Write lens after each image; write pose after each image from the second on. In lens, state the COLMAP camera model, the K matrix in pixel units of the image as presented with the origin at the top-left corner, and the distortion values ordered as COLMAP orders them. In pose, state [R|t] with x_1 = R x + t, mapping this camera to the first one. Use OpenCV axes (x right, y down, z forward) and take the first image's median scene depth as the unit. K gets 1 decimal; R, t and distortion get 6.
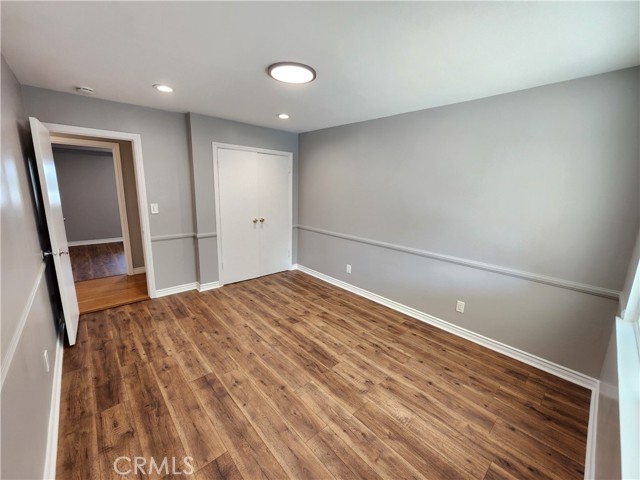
lens RADIAL K [[262.4, 0, 321.2], [0, 262.4, 239.1], [0, 0, 1]] dist [0.001687, -0.000753]
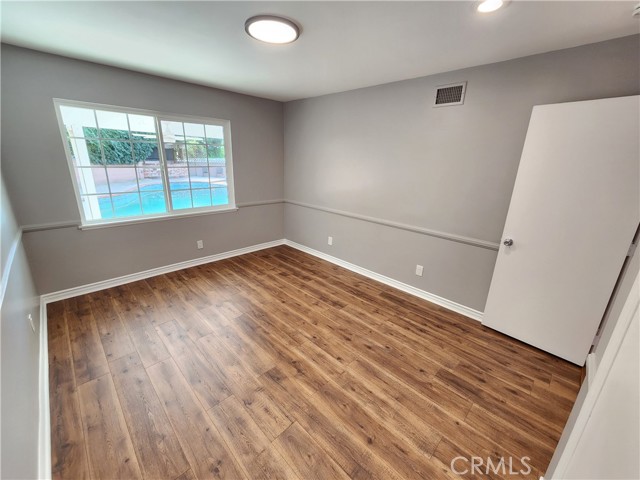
lens RADIAL K [[262.4, 0, 320.9], [0, 262.4, 238.8], [0, 0, 1]] dist [0.001687, -0.000753]
pose [[-0.997172, -0.046272, -0.059215, -0.207514], [-0.069168, 0.873187, 0.482452, -0.371945], [0.029382, 0.485184, -0.873918, 1.748864]]
